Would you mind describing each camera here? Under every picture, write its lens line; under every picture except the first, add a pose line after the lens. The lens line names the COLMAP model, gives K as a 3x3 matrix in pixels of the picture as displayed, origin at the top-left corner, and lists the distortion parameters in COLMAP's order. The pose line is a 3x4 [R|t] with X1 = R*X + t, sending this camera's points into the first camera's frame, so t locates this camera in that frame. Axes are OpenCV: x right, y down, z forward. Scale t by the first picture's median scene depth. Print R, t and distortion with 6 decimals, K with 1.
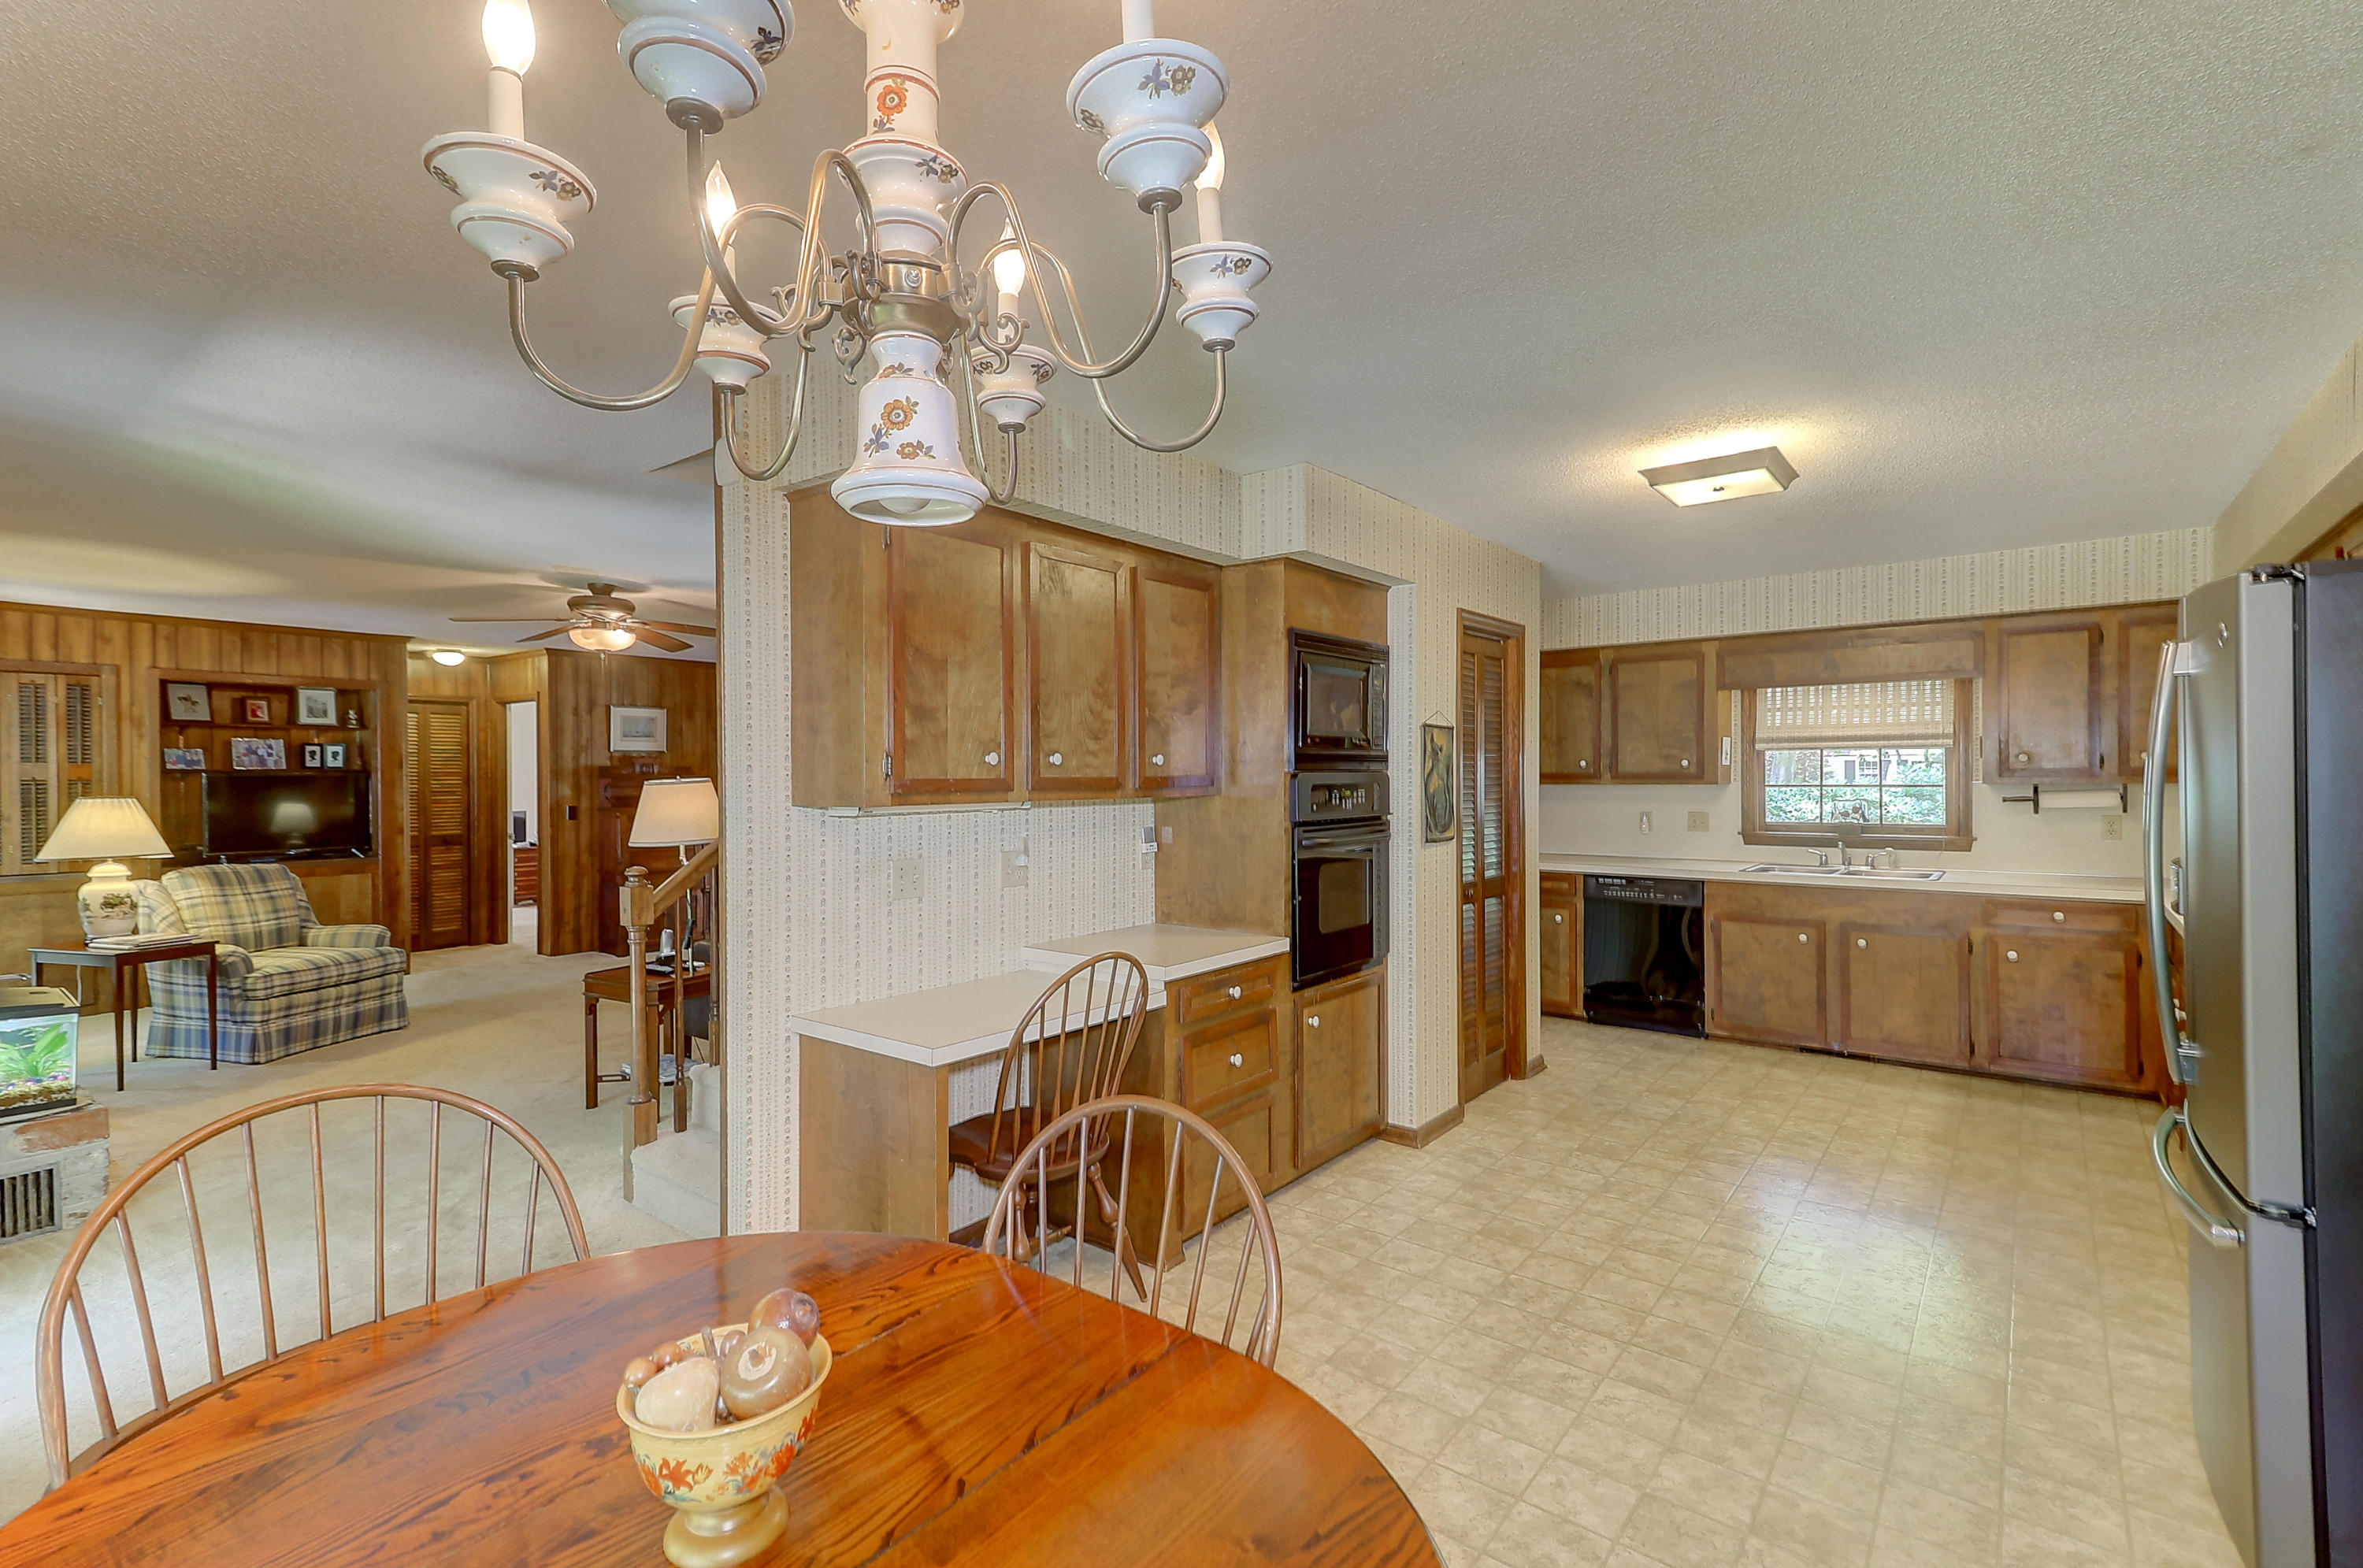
lens RADIAL K [[1077.4, 0, 1167.3], [0, 1077.4, 778.1], [0, 0, 1]] dist [0.031975, -0.001327]
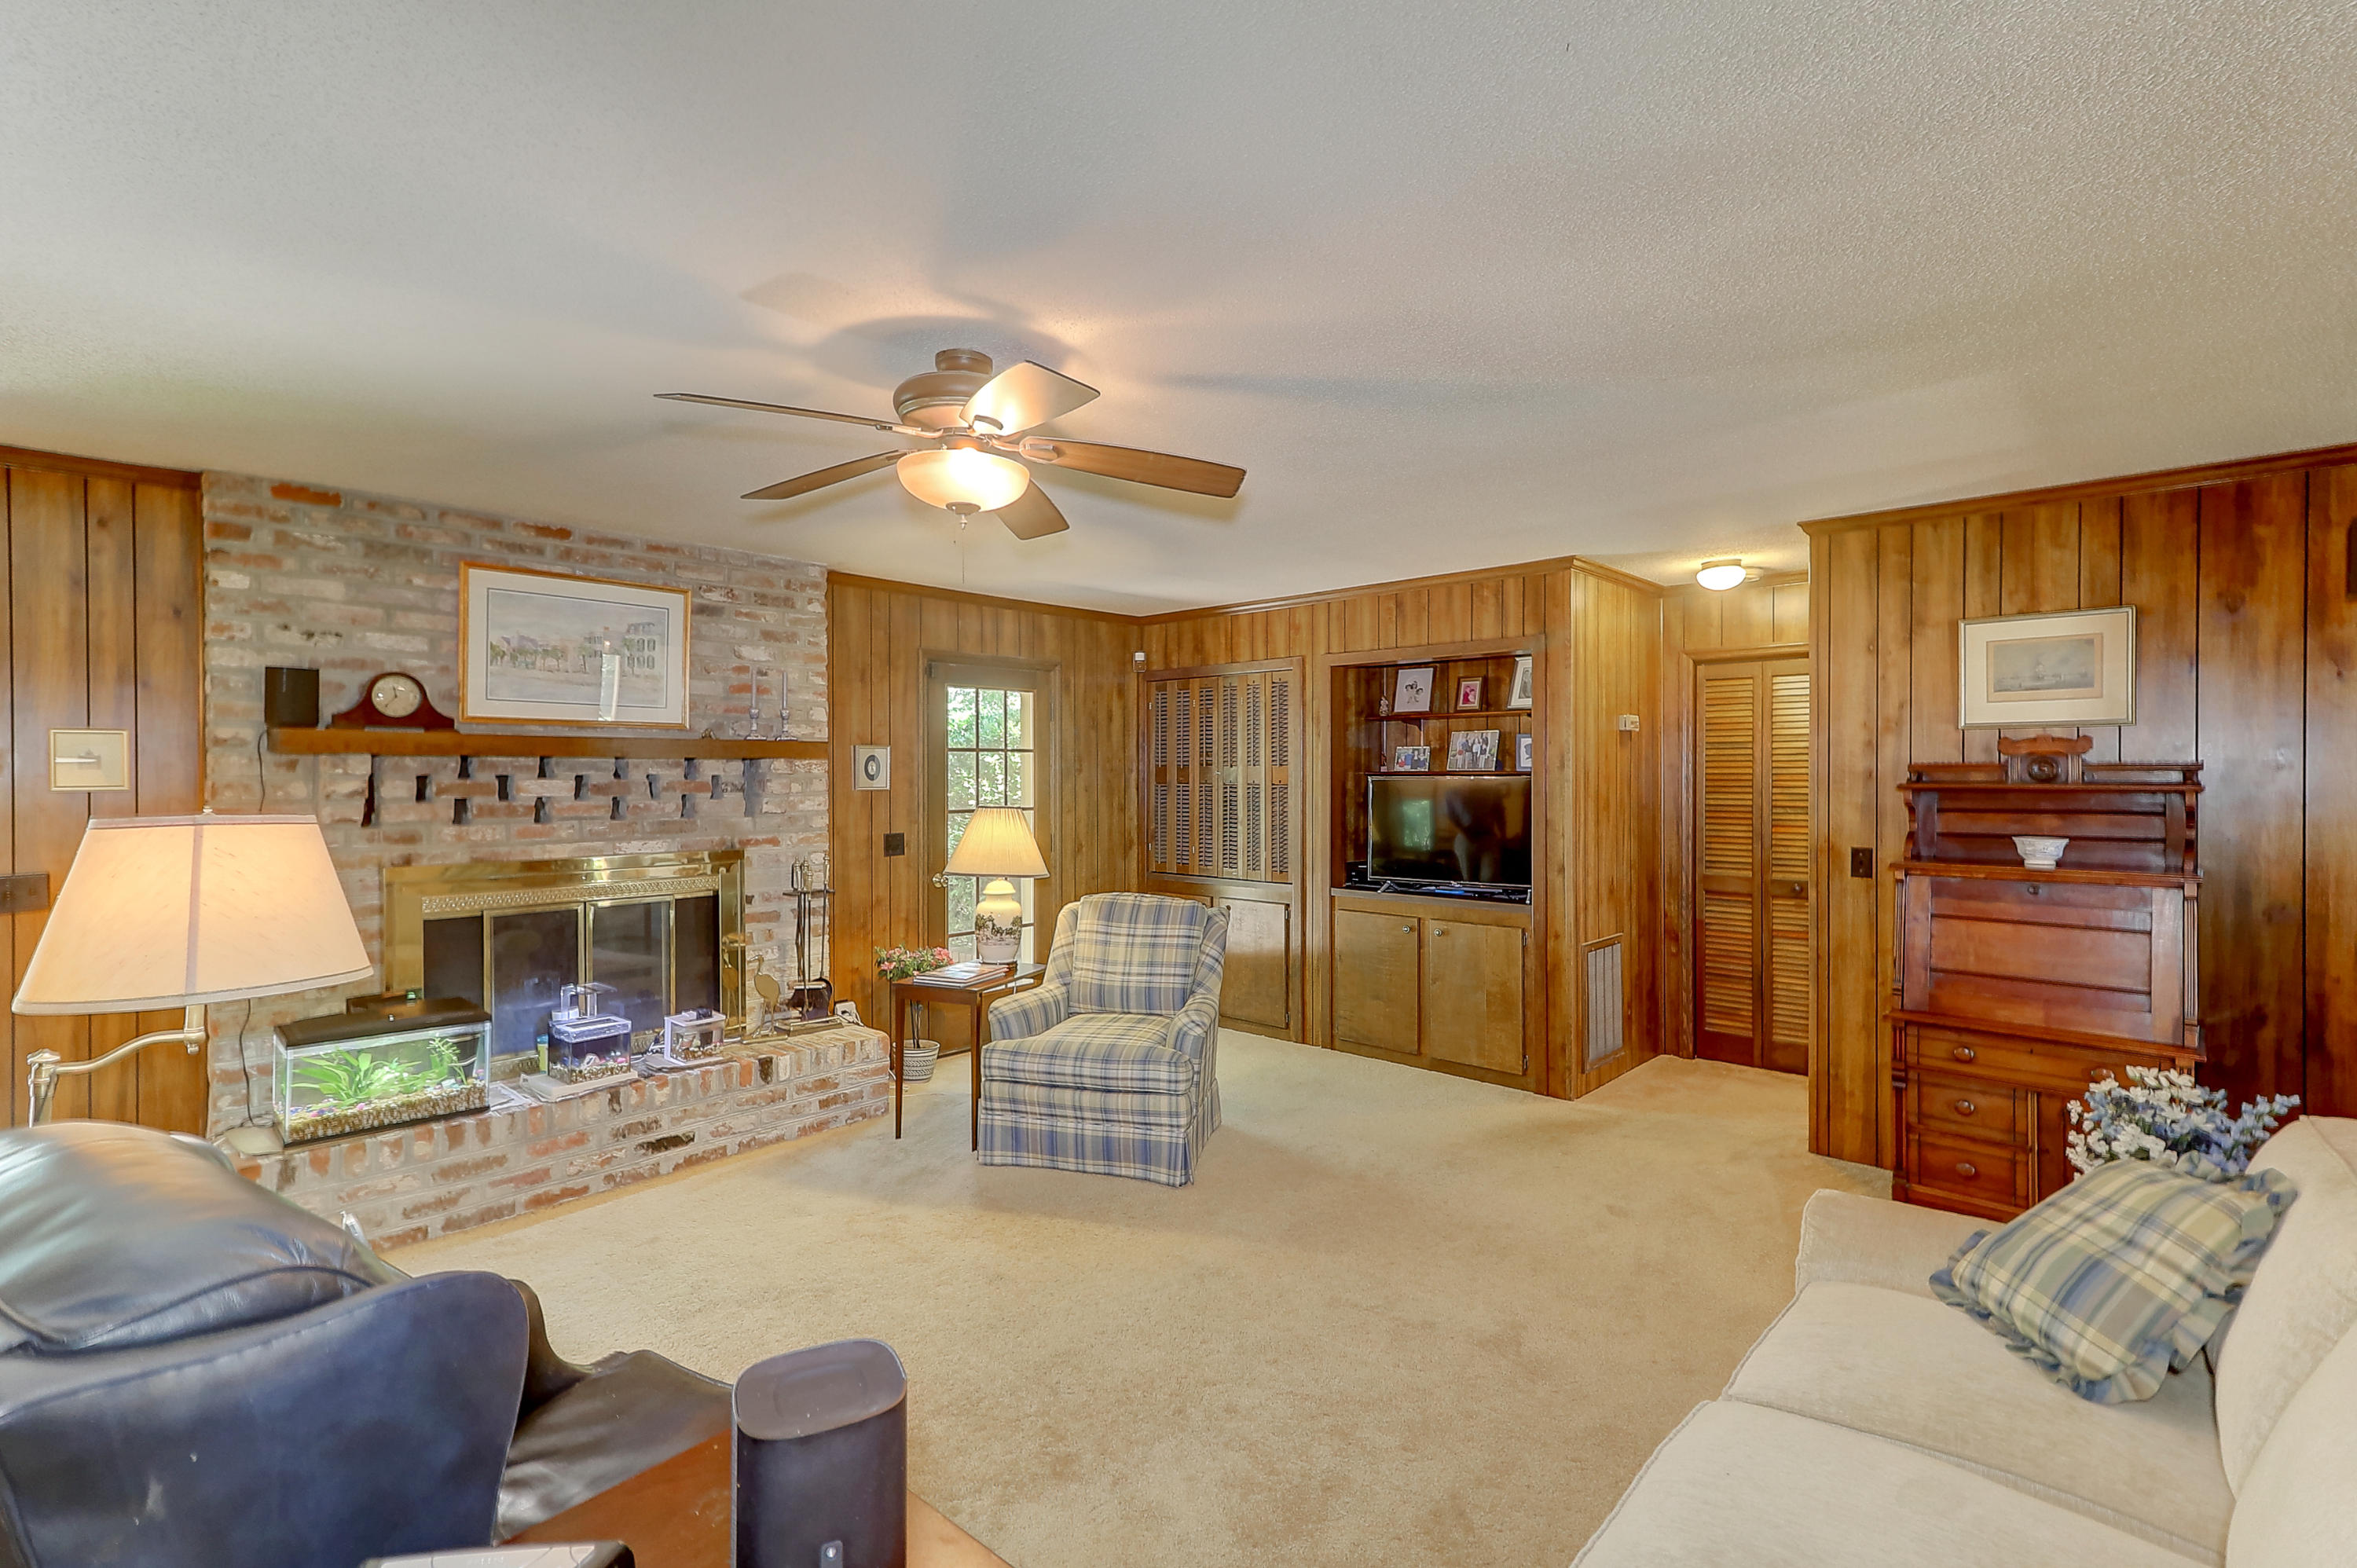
lens RADIAL K [[1074.7, 0, 1177.2], [0, 1074.7, 776.7], [0, 0, 1]] dist [0.031975, -0.001327]
pose [[-0.075303, 0.007340, -0.997134, -0.088470], [-0.000518, 0.999972, 0.007400, -0.012742], [0.997161, 0.001074, -0.075297, 1.146040]]
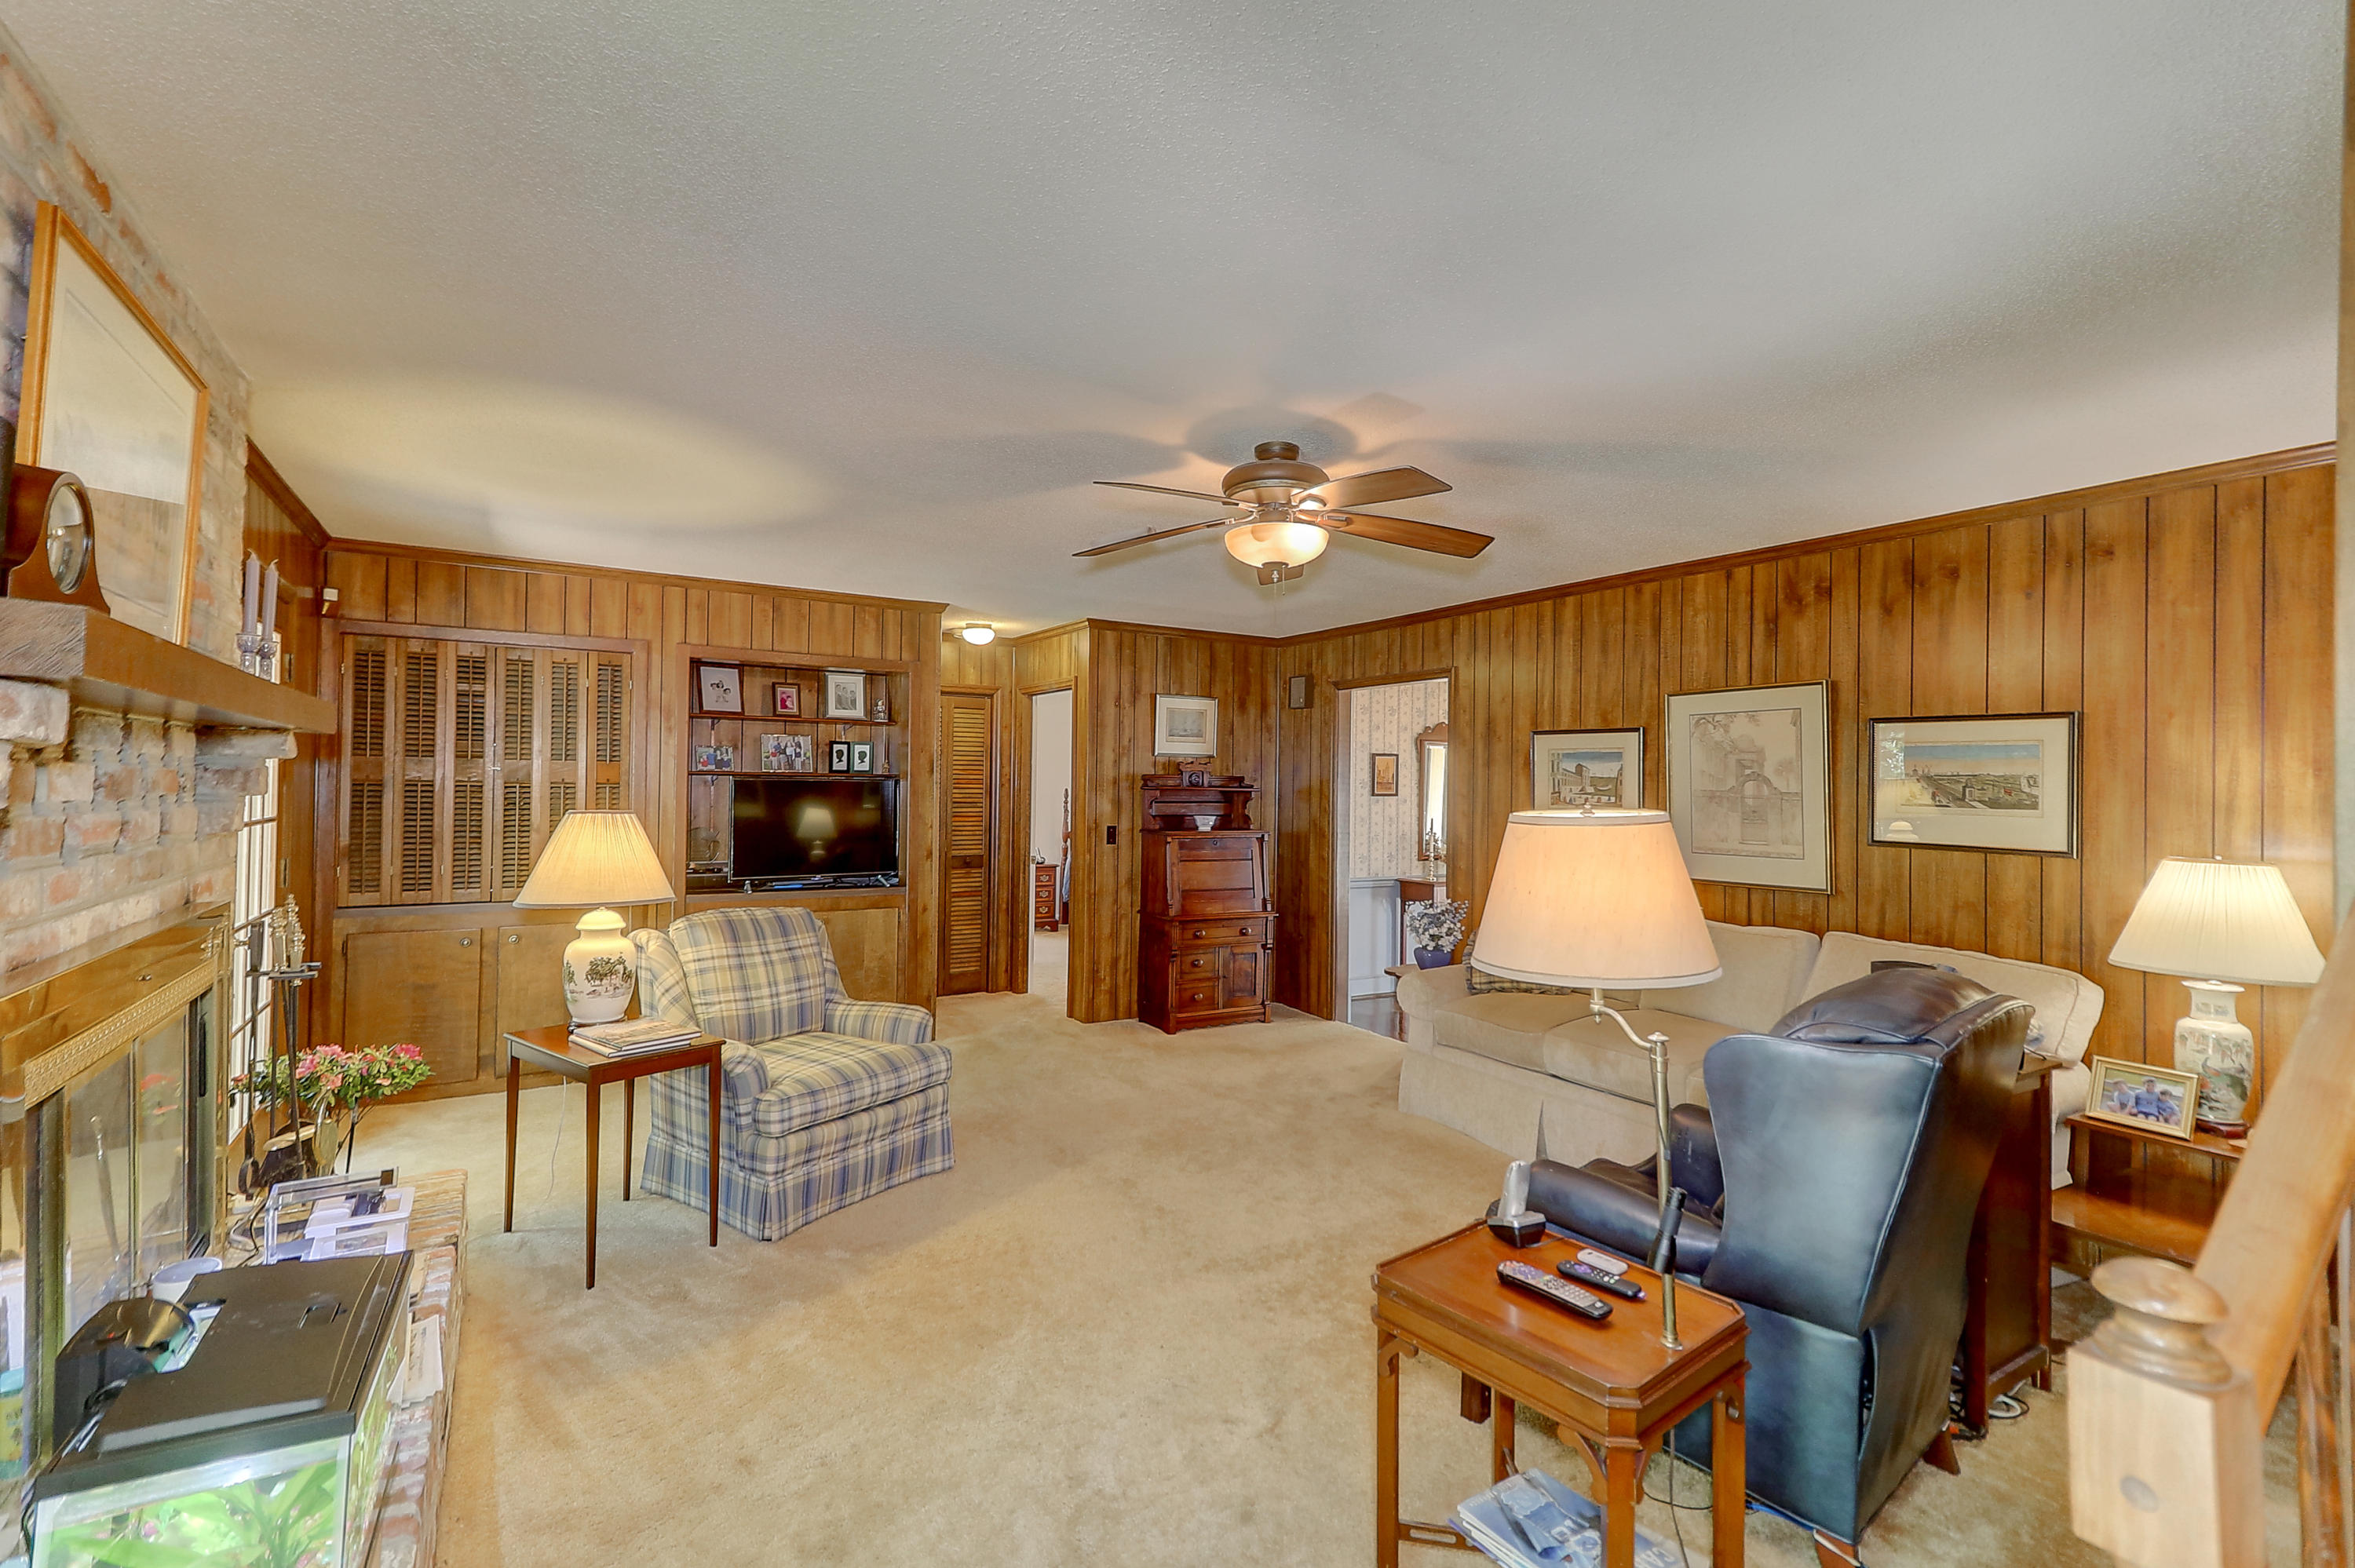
lens RADIAL K [[1073.7, 0, 1167.2], [0, 1073.7, 770.4], [0, 0, 1]] dist [0.031975, -0.001327]
pose [[0.937273, 0.012642, -0.348366, -0.385418], [-0.019308, 0.999691, -0.015670, -0.003444], [0.348060, 0.021413, 0.937228, 0.475642]]
